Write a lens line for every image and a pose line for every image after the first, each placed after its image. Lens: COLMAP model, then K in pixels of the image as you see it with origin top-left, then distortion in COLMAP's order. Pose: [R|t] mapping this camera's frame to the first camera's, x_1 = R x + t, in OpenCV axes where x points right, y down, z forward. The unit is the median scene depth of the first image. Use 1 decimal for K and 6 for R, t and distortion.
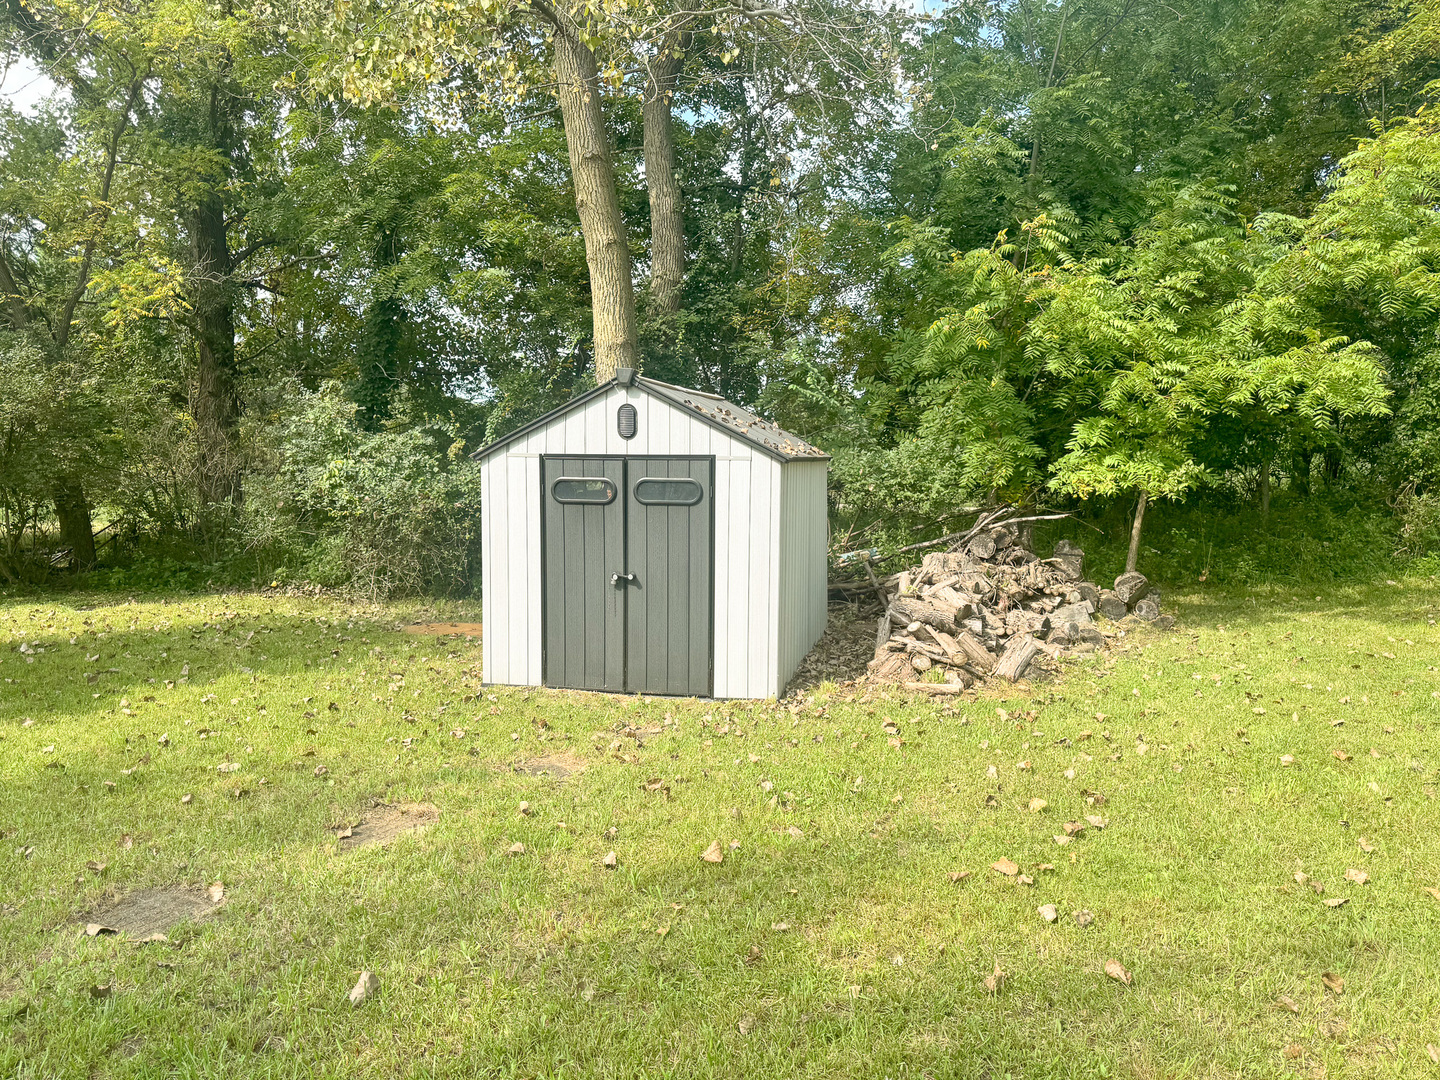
lens RADIAL K [[1023.5, 0, 720.0], [0, 1023.5, 540.0], [0, 0, 1]] dist [0.045654, -0.048573]
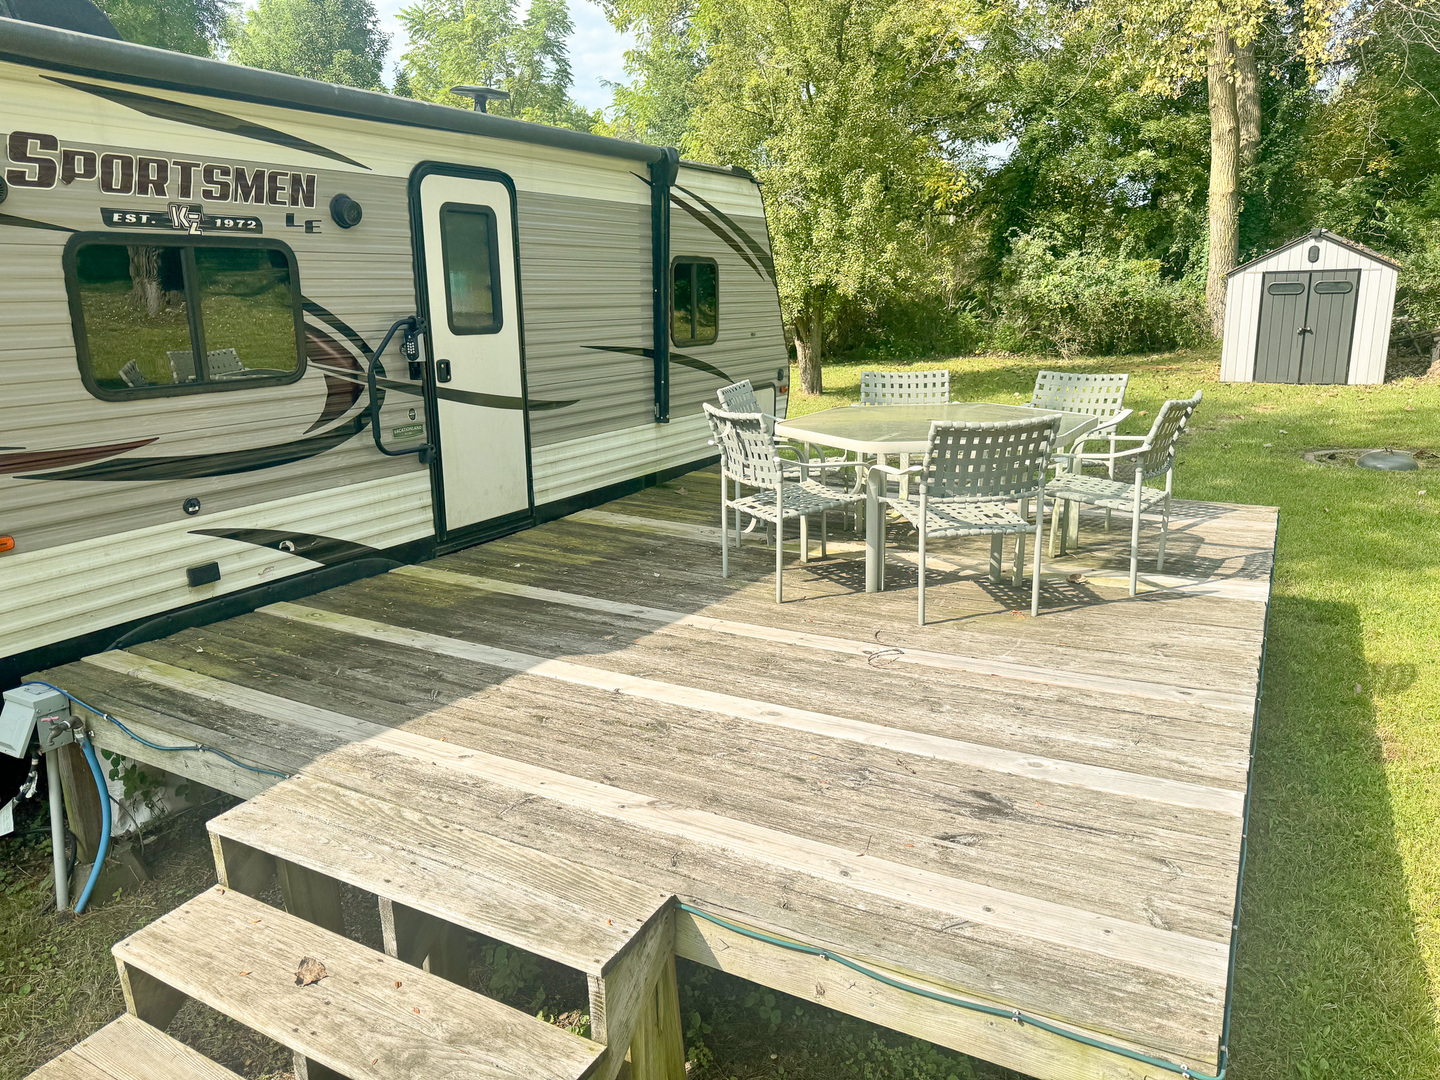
lens RADIAL K [[1023.5, 0, 720.0], [0, 1023.5, 540.0], [0, 0, 1]] dist [0.045654, -0.048573]
pose [[0.947736, 0.035538, -0.317070, -0.518051], [0.026586, 0.981524, 0.189480, 0.025475], [0.317946, -0.188007, 0.929281, -1.396015]]
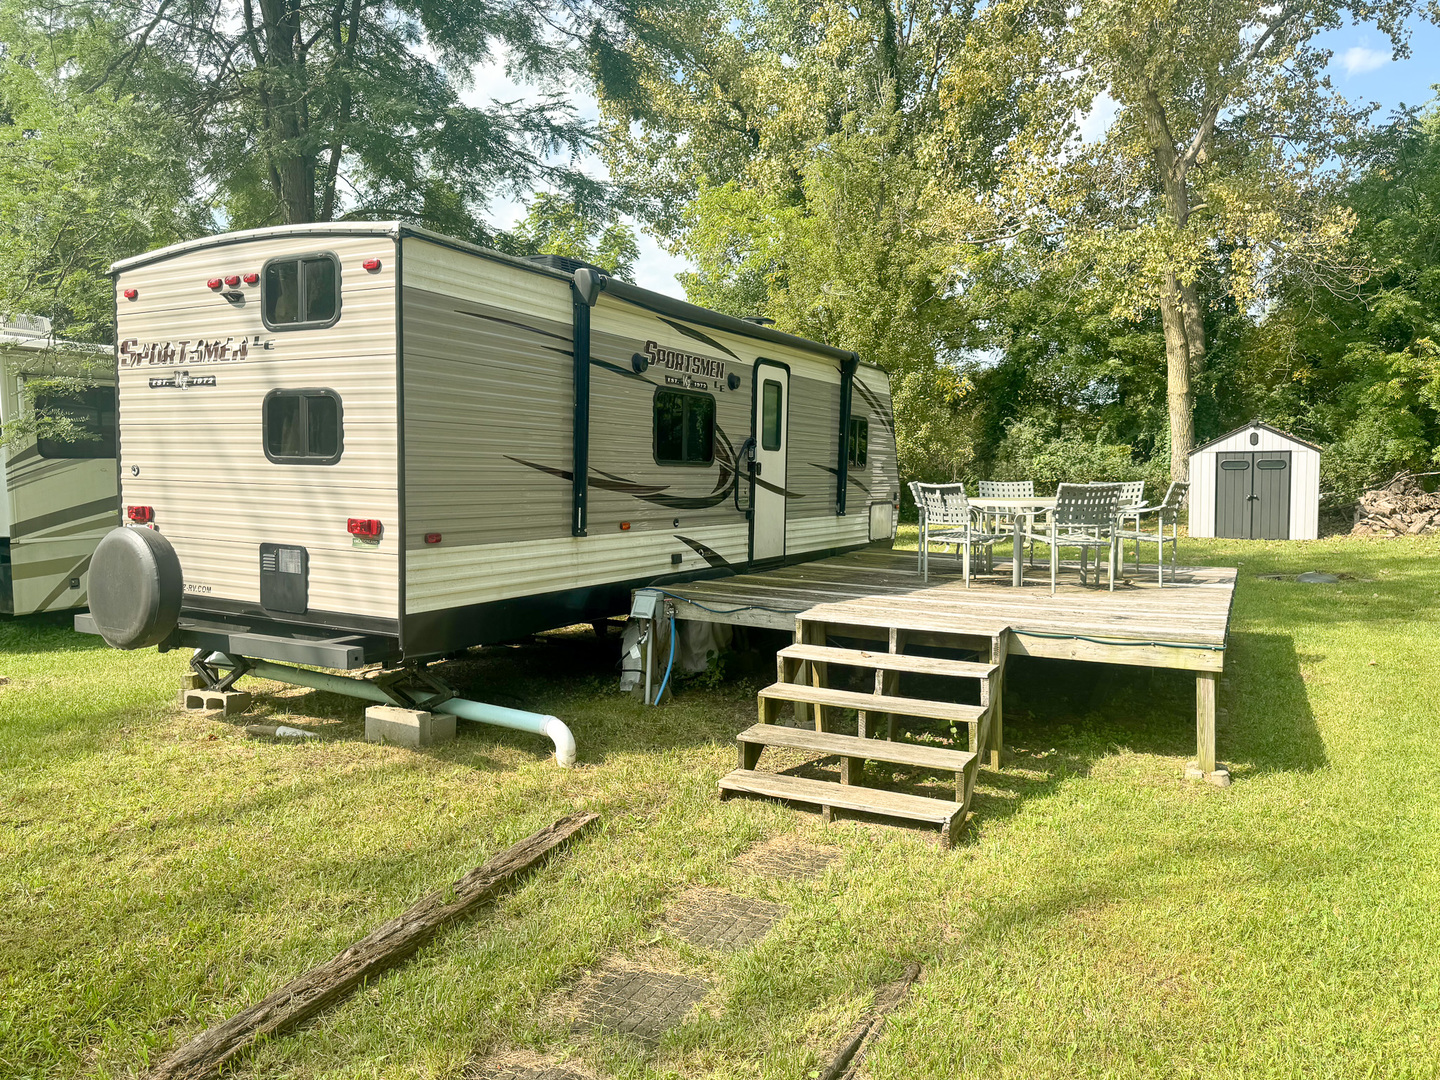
lens RADIAL K [[1024.9, 0, 701.0], [0, 1024.9, 528.4], [0, 0, 1]] dist [0.067587, -0.110131]
pose [[0.951393, -0.006554, -0.307910, -0.600800], [0.006853, 0.999977, -0.000110, 0.105483], [0.307904, -0.002005, 0.951415, -1.941398]]
